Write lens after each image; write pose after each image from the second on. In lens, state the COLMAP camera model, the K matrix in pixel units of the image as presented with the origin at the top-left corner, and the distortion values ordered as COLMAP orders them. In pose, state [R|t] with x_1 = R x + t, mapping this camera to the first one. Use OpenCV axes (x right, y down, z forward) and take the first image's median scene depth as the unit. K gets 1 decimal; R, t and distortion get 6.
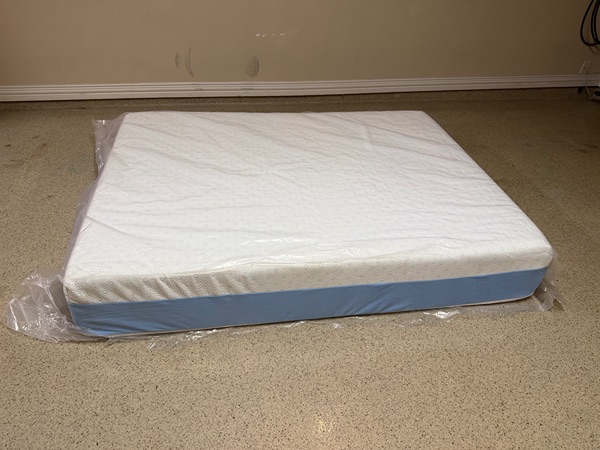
lens RADIAL K [[413.4, 0, 302.5], [0, 413.4, 226.4], [0, 0, 1]] dist [0.022625, -0.016596]
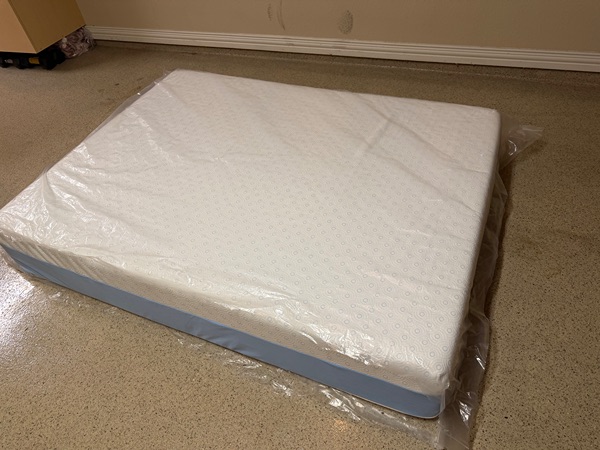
lens RADIAL K [[433.6, 0, 299.6], [0, 433.6, 223.4], [0, 0, 1]] dist [0.006996, 0.000933]
pose [[0.827529, 0.286946, -0.482553, 0.681634], [-0.217534, 0.956257, 0.195583, -0.269223], [0.517566, -0.056879, 0.853751, 0.296654]]
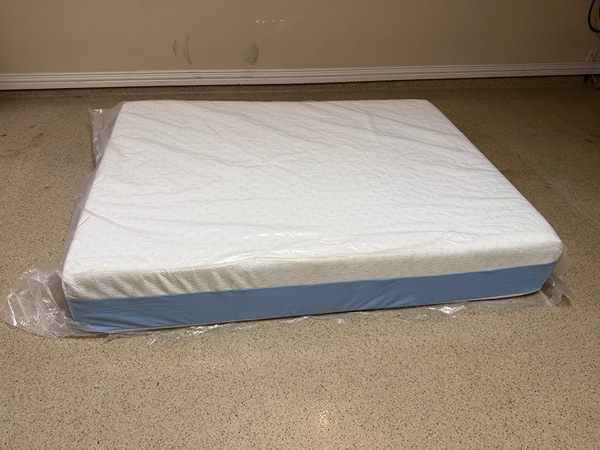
lens RADIAL K [[413.4, 0, 297.9], [0, 413.4, 225.7], [0, 0, 1]] dist [0.022625, -0.016596]
pose [[0.999989, 0.001701, -0.004313, -0.013788], [-0.001592, 0.999685, 0.025049, -0.010362], [0.004354, -0.025042, 0.999677, 0.024389]]
